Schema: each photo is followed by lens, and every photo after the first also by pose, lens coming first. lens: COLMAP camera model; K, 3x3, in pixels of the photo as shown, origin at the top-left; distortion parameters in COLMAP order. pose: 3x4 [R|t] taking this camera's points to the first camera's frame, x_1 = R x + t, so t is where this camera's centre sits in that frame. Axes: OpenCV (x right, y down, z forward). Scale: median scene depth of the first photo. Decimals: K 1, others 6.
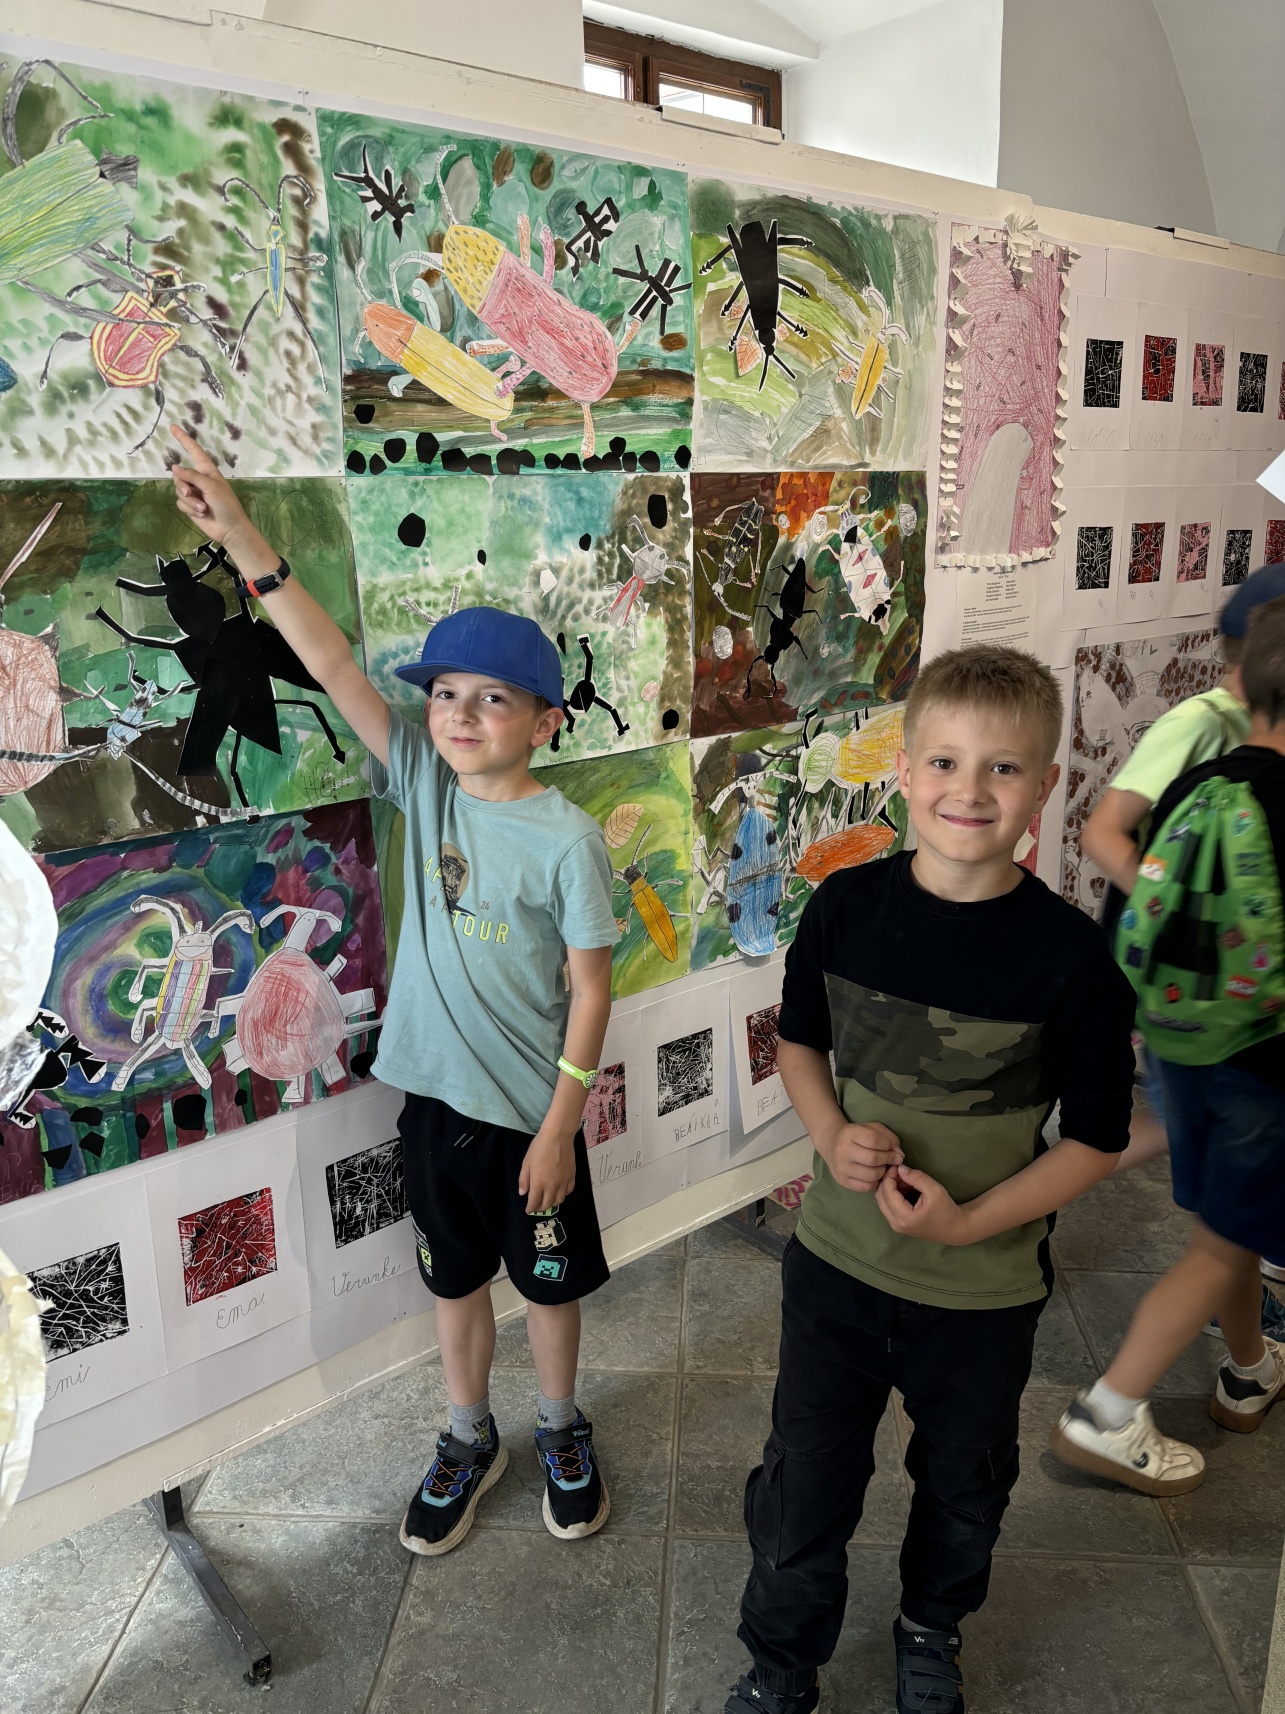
lens RADIAL K [[1346.2, 0, 642.5], [0, 1346.2, 857.0], [0, 0, 1]] dist [0.008196, 0.000844]
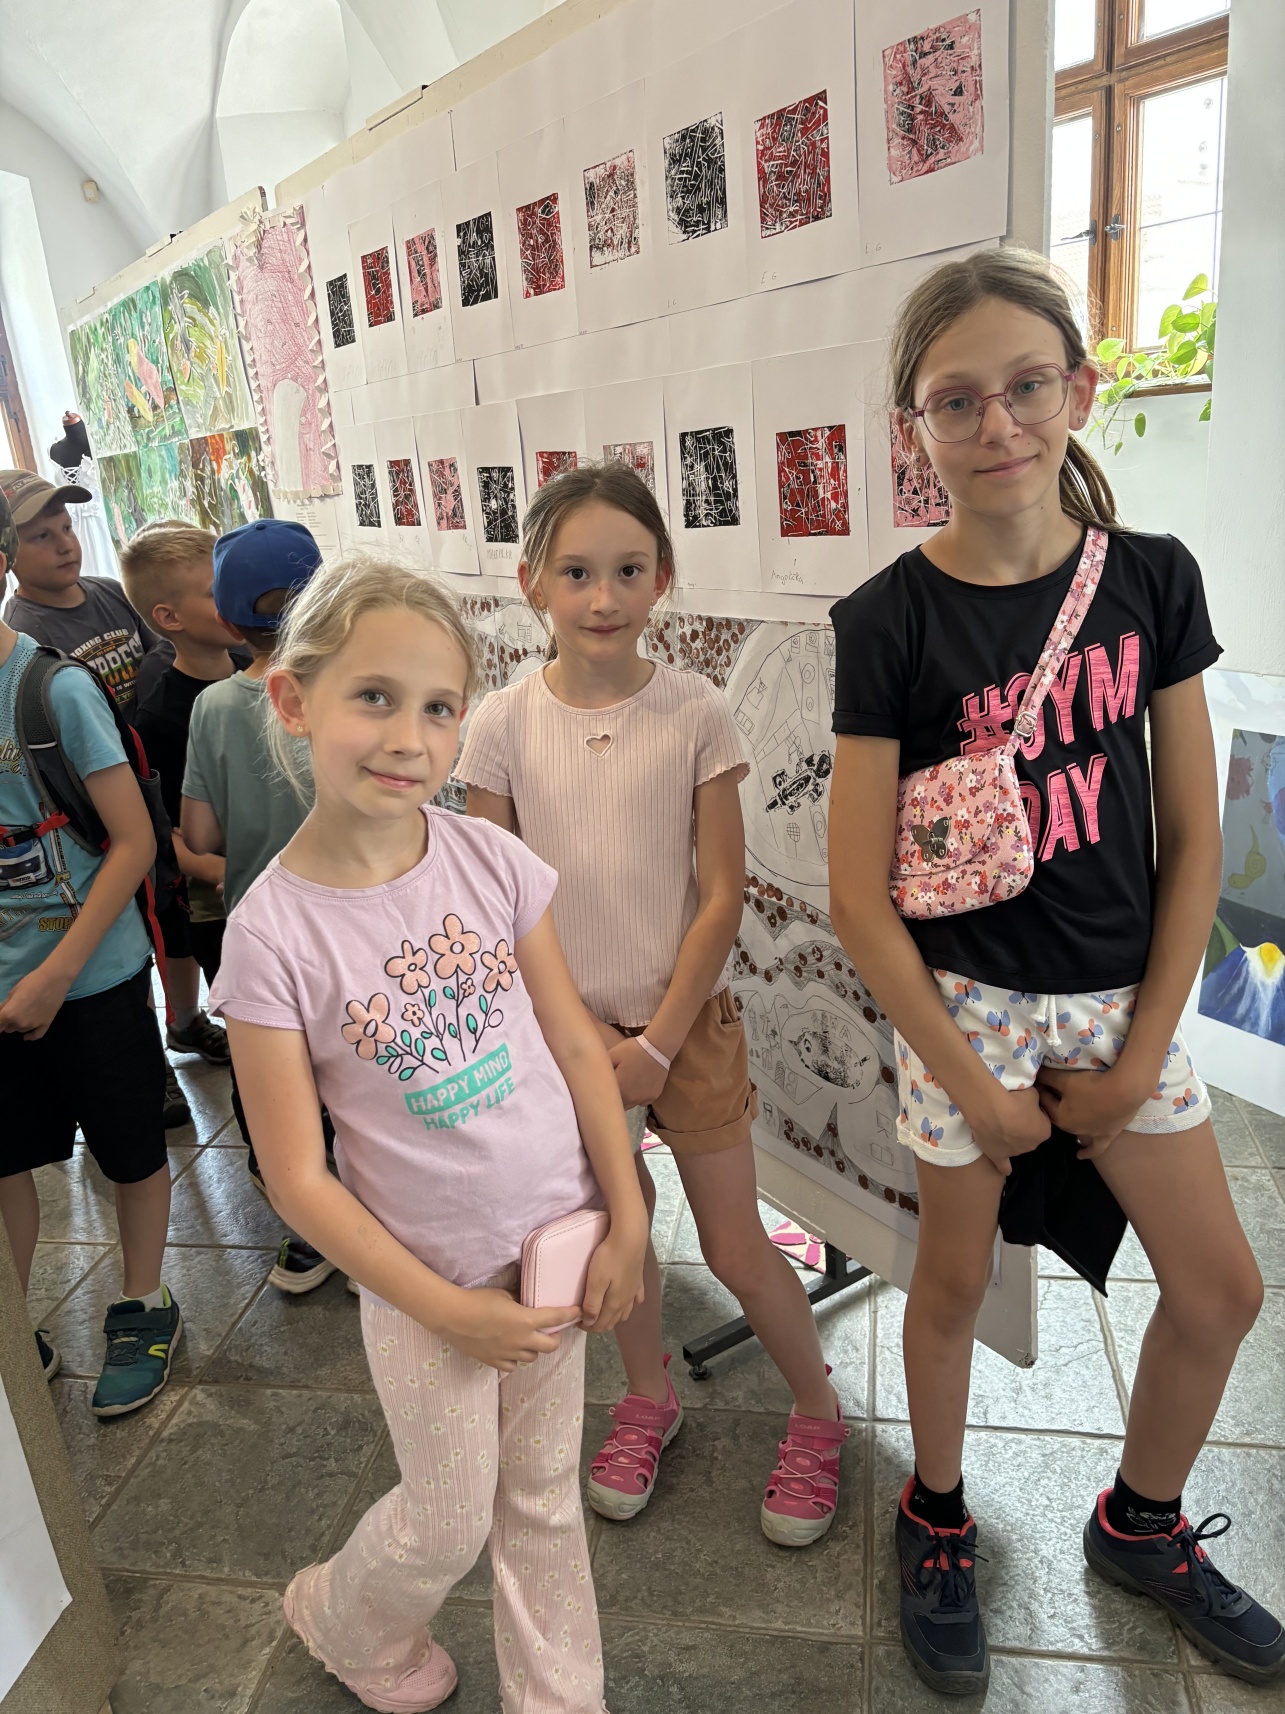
lens RADIAL K [[1346.2, 0, 642.5], [0, 1346.2, 857.0], [0, 0, 1]] dist [0.008196, 0.000844]
pose [[-0.120985, 0.326314, -0.937487, 1.269704], [-0.159882, 0.925688, 0.342840, -0.330829], [0.979694, 0.191366, -0.059823, 1.240093]]
